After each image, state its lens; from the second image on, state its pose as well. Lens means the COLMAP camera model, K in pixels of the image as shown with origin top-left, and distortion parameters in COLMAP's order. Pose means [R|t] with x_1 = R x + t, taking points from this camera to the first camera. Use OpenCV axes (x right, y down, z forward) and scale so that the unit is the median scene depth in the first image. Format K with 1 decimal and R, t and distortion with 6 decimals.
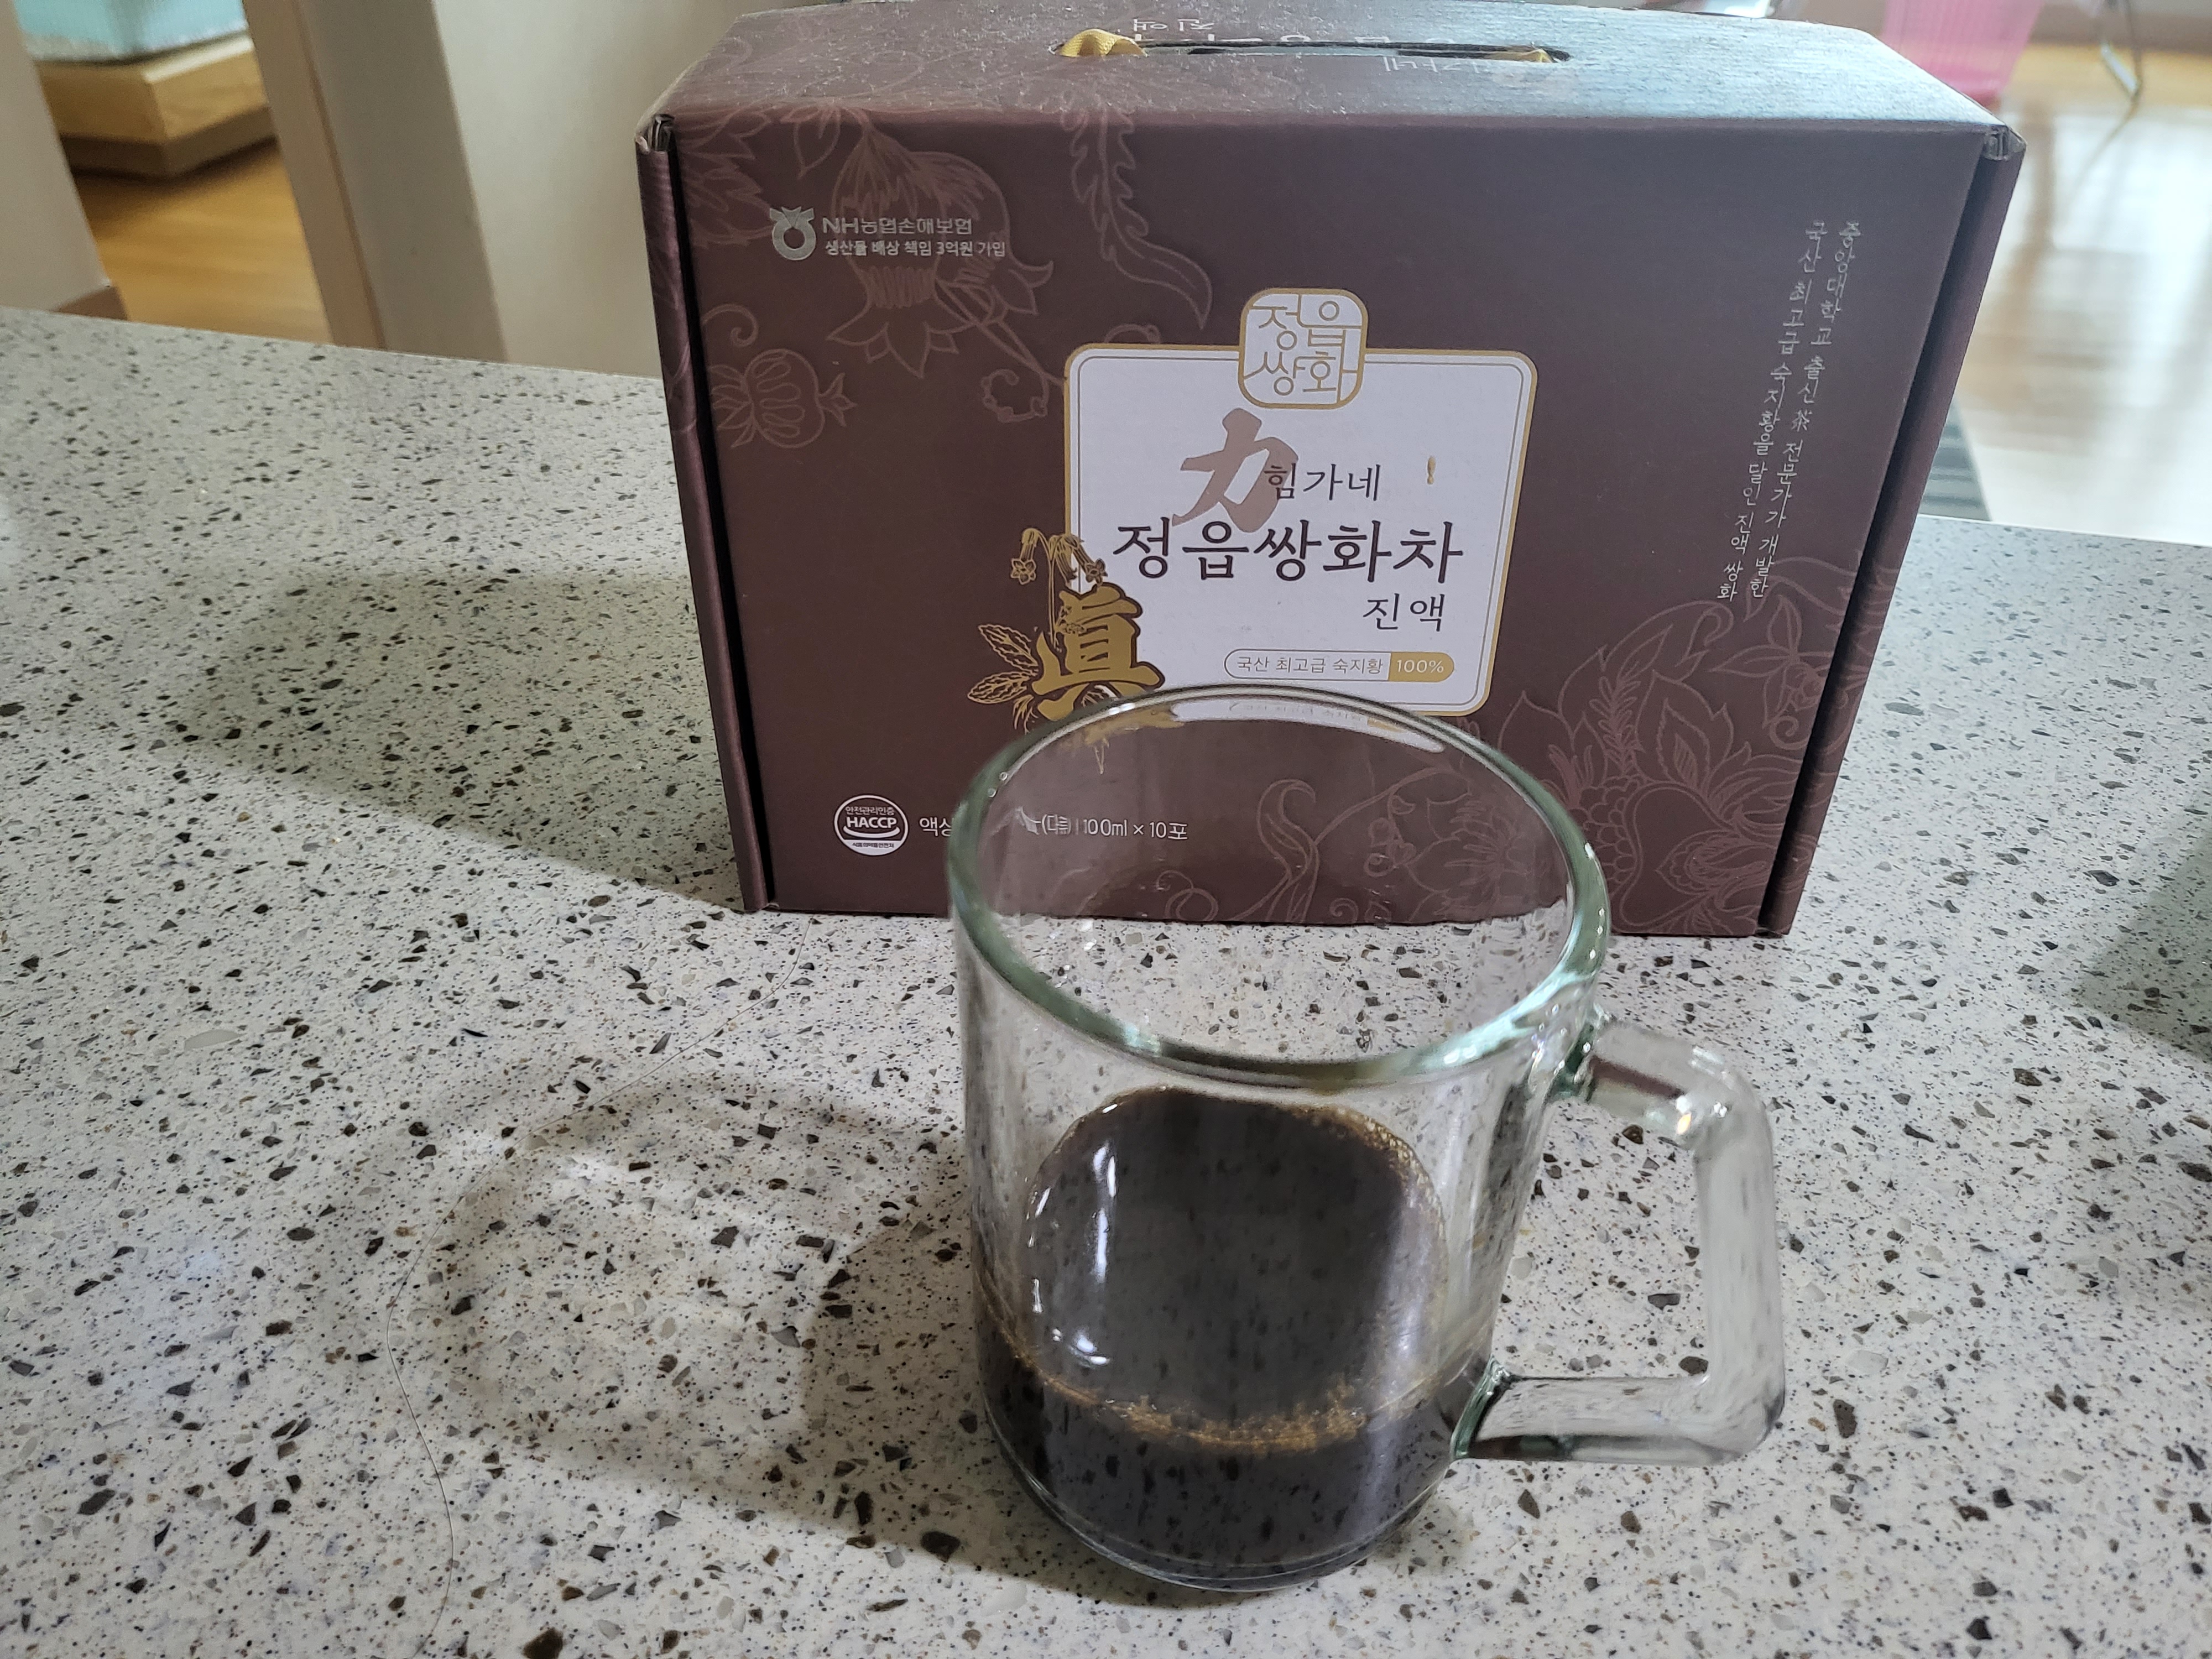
lens RADIAL K [[1742.5, 0, 1106.0], [0, 1742.5, 829.5], [0, 0, 1]] dist [-0.032666, -0.002444]
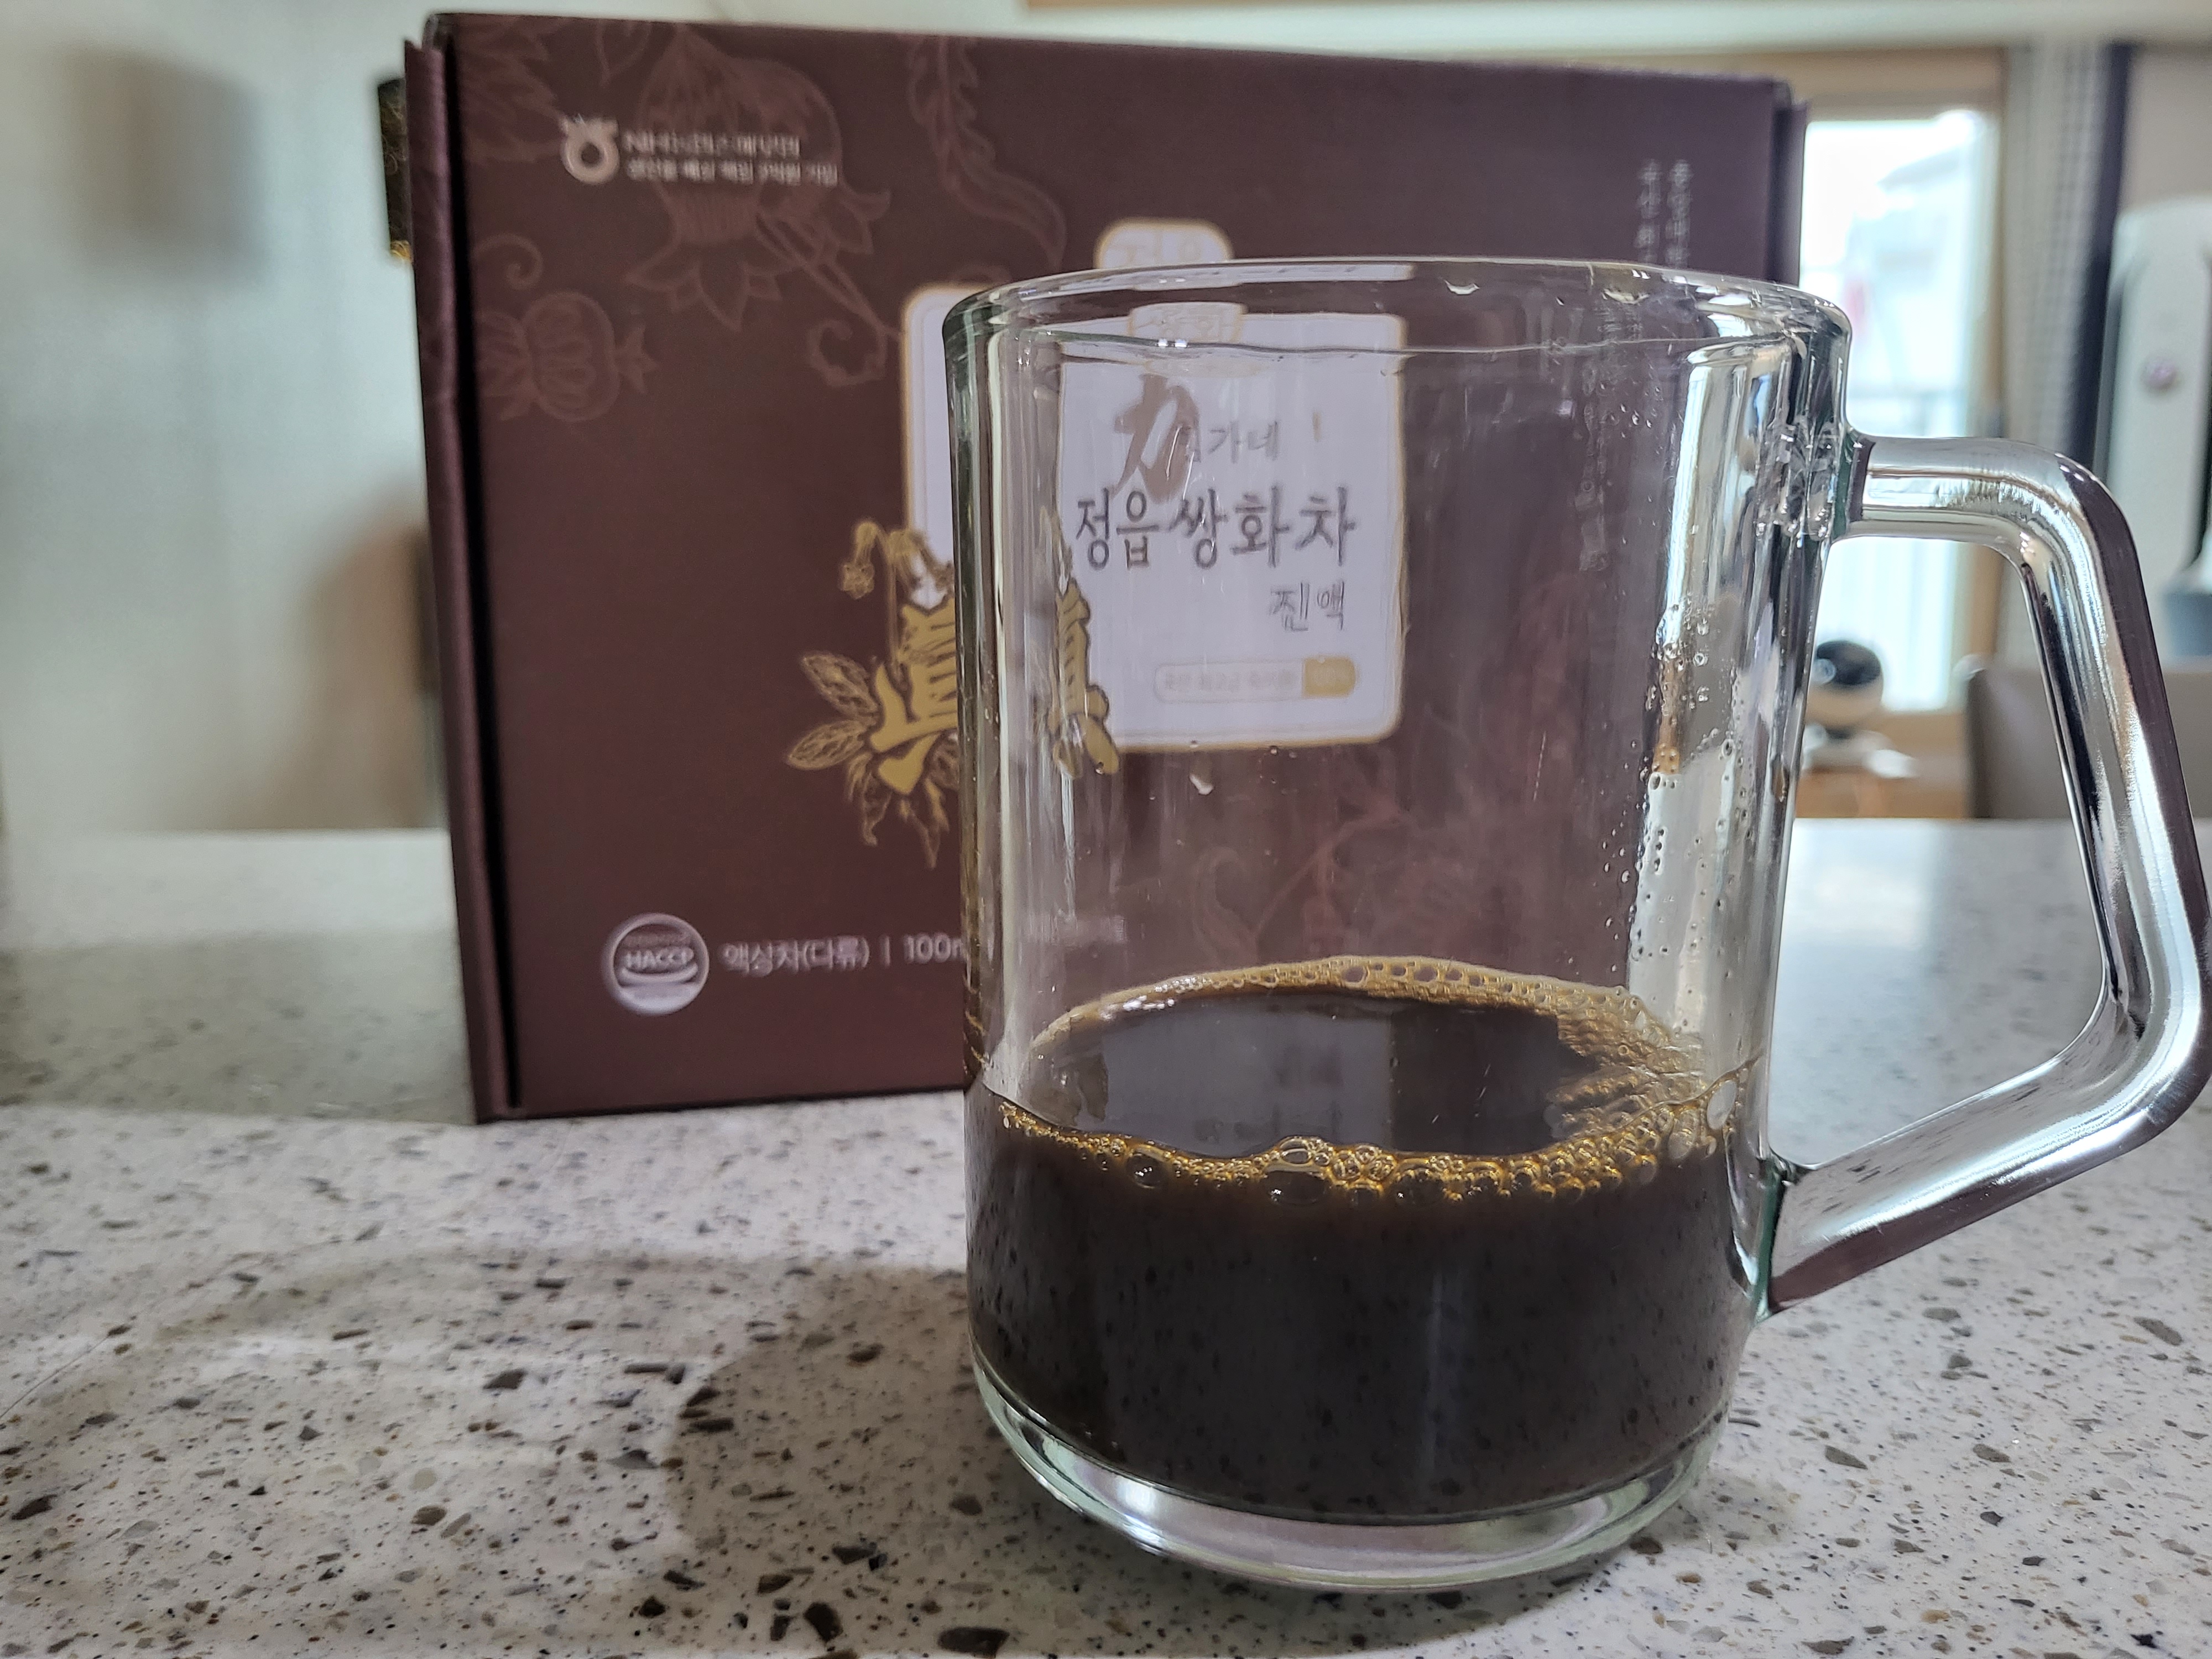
lens RADIAL K [[1792.4, 0, 1106.0], [0, 1792.4, 829.5], [0, 0, 1]] dist [-0.083275, 0.135800]
pose [[0.971290, -0.052120, 0.232120, -0.141536], [0.148878, 0.894201, -0.422186, 0.346501], [-0.185557, 0.444622, 0.876287, 0.299602]]
